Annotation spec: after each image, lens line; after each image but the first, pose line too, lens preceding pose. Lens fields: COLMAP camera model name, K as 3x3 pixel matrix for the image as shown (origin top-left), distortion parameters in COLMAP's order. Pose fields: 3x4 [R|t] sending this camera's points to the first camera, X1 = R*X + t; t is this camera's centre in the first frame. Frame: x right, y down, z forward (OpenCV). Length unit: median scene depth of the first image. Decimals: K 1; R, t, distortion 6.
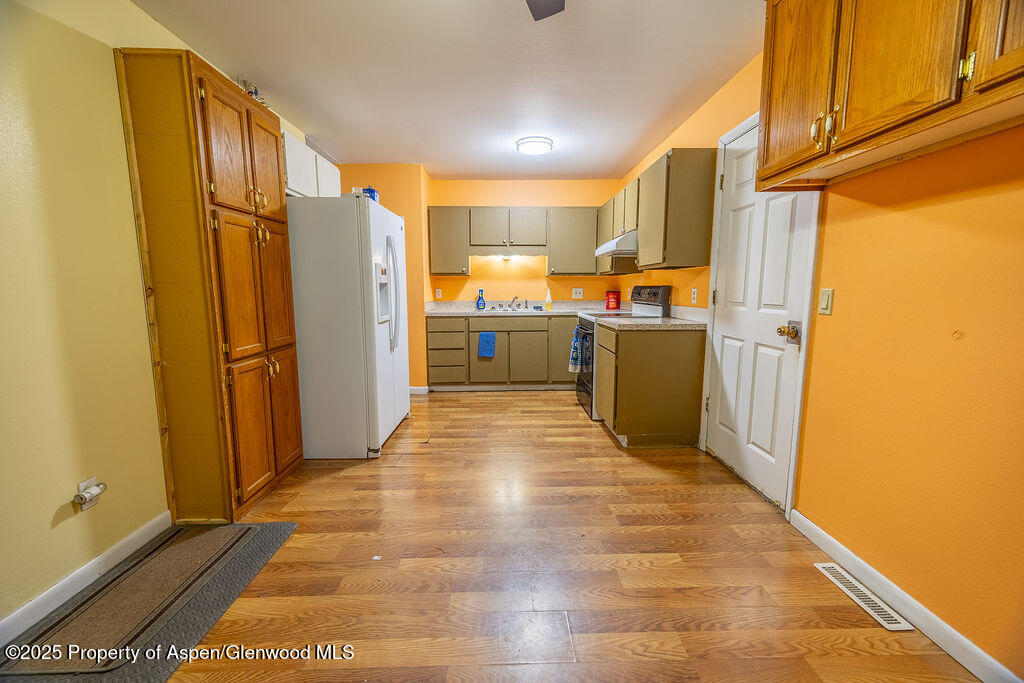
lens RADIAL K [[409.2, 0, 515.5], [0, 409.2, 338.1], [0, 0, 1]] dist [0.009977, -0.000071]
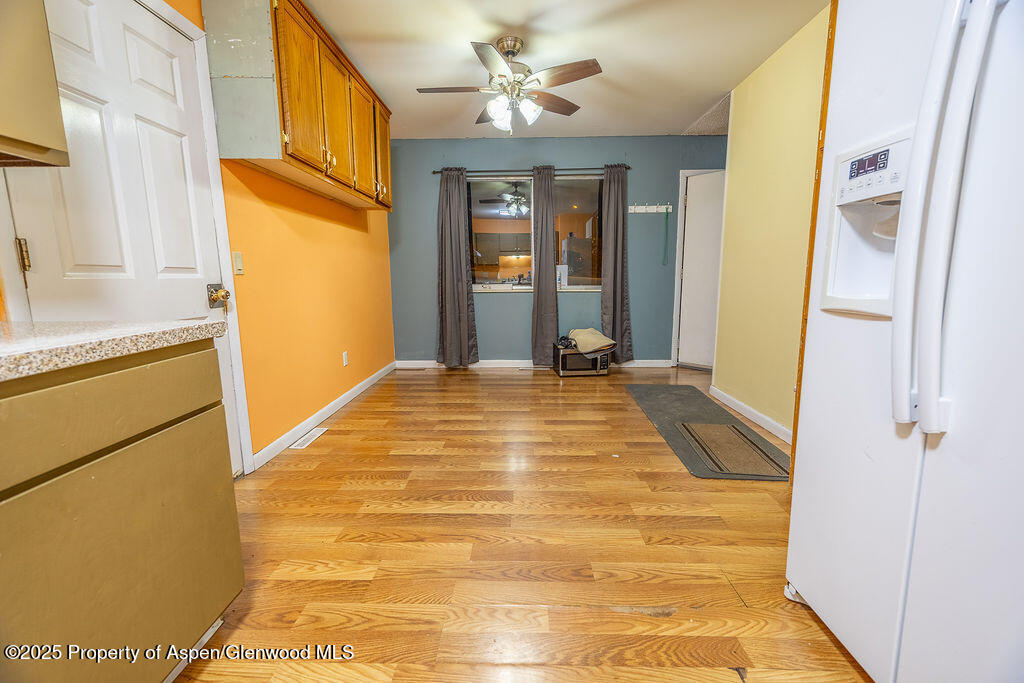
lens RADIAL K [[420.2, 0, 512.0], [0, 420.2, 340.7], [0, 0, 1]] dist [0.009965, -0.000536]
pose [[-0.998576, 0.002532, 0.053287, -0.031001], [0.016994, 0.961936, 0.272747, -0.077279], [-0.050568, 0.273264, -0.960609, 0.877032]]
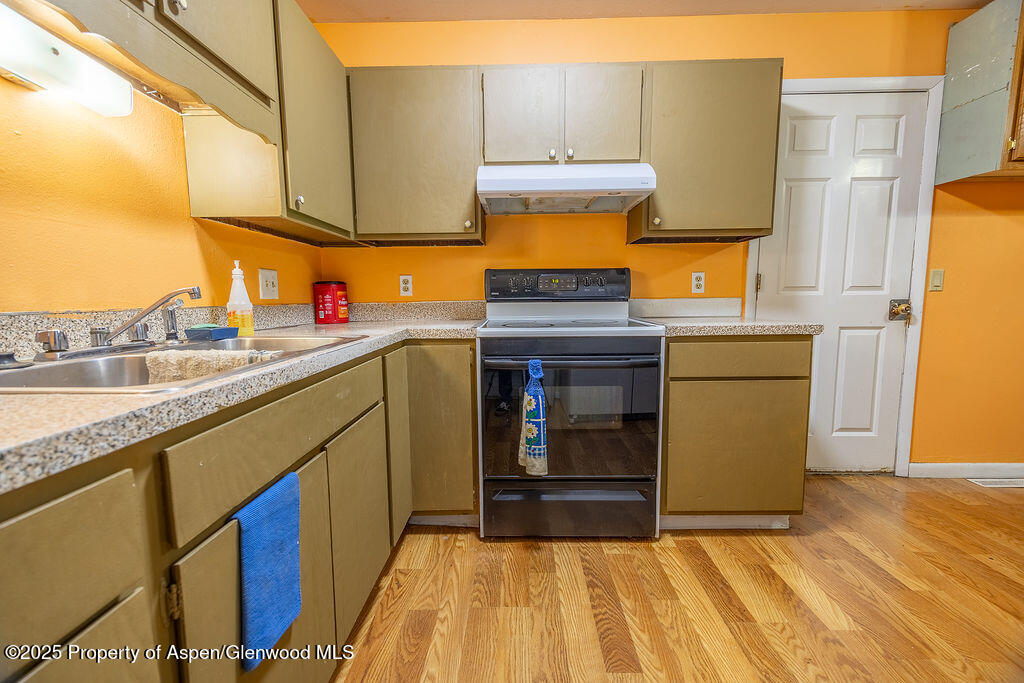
lens RADIAL K [[420.2, 0, 512.0], [0, 420.2, 340.7], [0, 0, 1]] dist [0.009965, -0.000536]
pose [[0.048947, -0.102531, 0.993525, -0.229120], [0.130269, 0.986876, 0.095428, -0.079213], [-0.990270, 0.124754, 0.061661, 0.886629]]
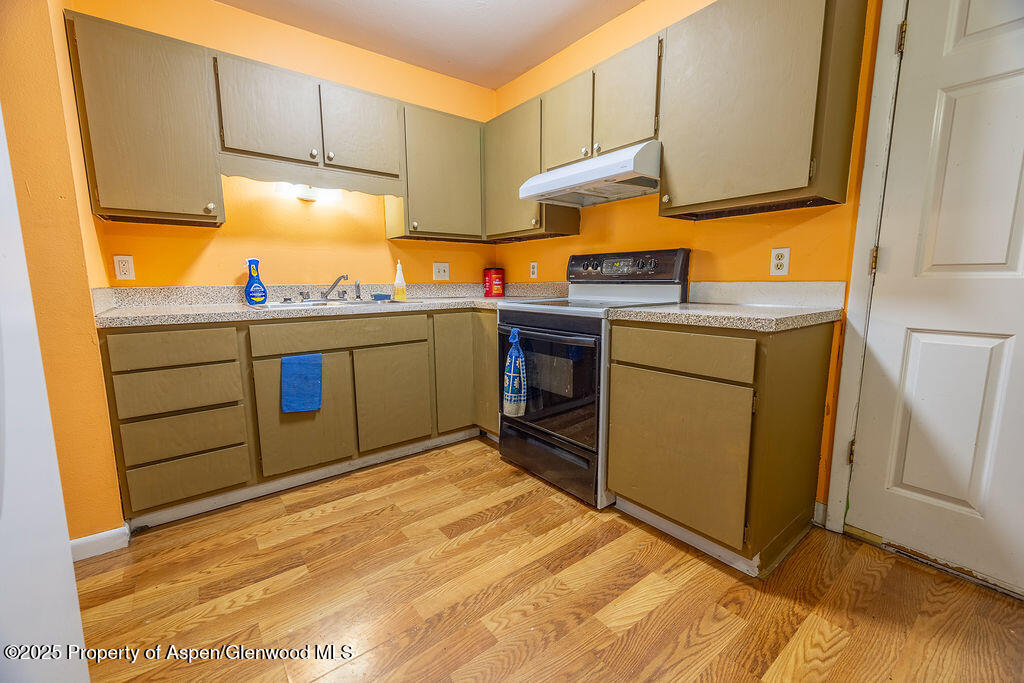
lens RADIAL K [[420.2, 0, 512.0], [0, 420.2, 340.7], [0, 0, 1]] dist [0.009965, -0.000536]
pose [[0.807072, -0.087175, 0.583982, -0.147941], [0.075697, 0.996156, 0.044089, -0.032761], [-0.585580, 0.008623, 0.810569, 0.509462]]
